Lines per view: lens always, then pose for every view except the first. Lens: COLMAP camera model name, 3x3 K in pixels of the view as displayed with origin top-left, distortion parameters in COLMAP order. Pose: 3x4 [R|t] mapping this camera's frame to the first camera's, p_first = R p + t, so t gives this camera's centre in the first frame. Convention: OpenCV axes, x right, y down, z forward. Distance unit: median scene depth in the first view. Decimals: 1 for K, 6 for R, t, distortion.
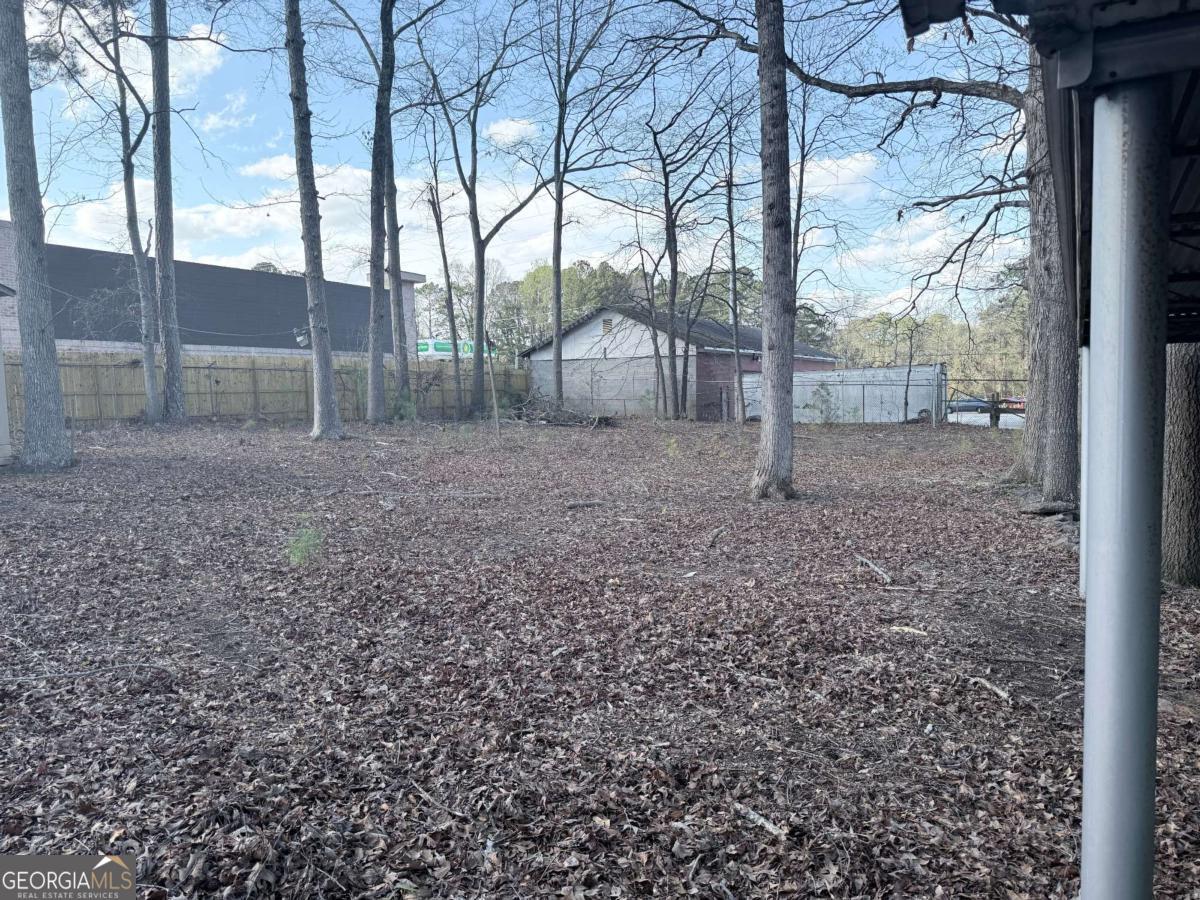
lens RADIAL K [[849.7, 0, 600.0], [0, 849.7, 450.0], [0, 0, 1]] dist [0.011844, -0.017116]
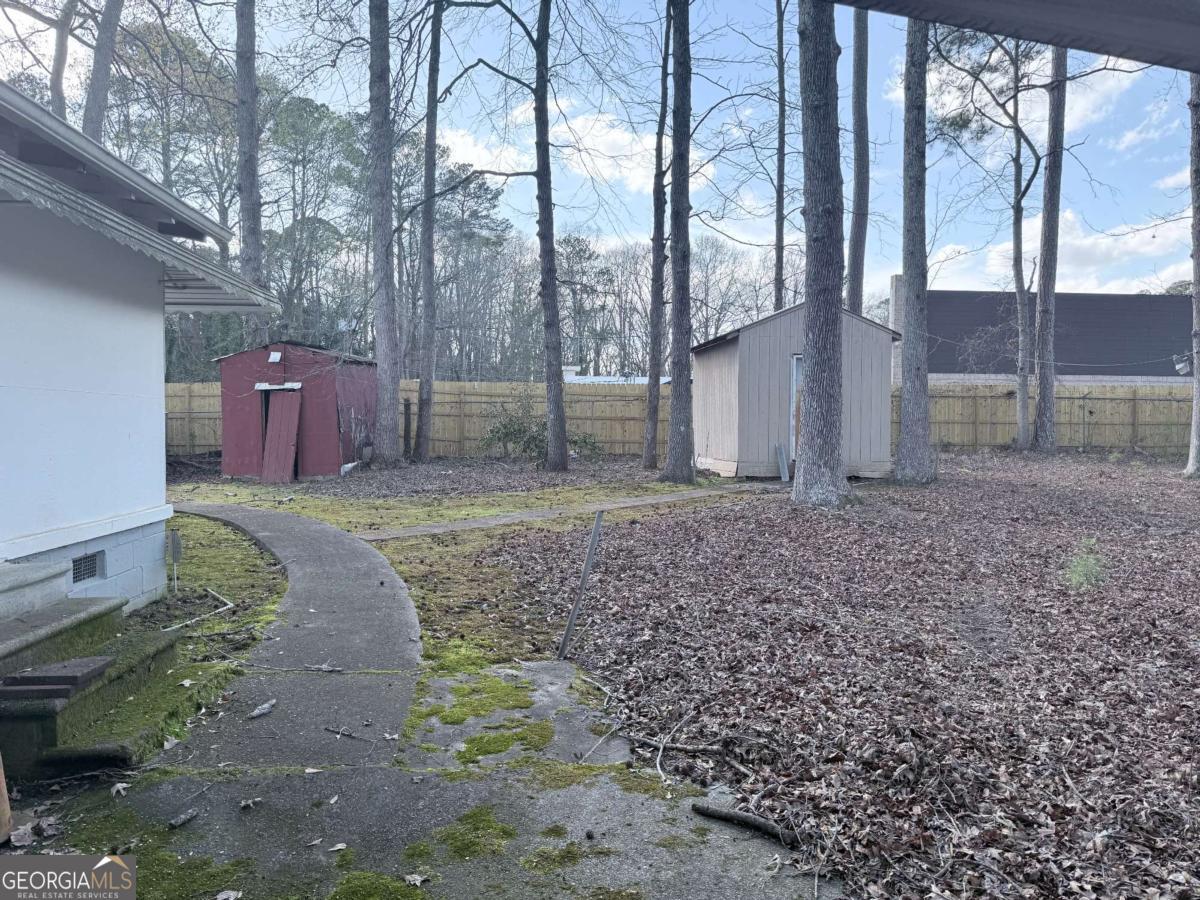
lens RADIAL K [[849.7, 0, 600.0], [0, 849.7, 450.0], [0, 0, 1]] dist [0.011844, -0.017116]
pose [[0.565954, 0.046766, -0.823109, 0.110698], [-0.075772, 0.997115, 0.004553, 0.004181], [0.820948, 0.059792, 0.567864, -0.053786]]
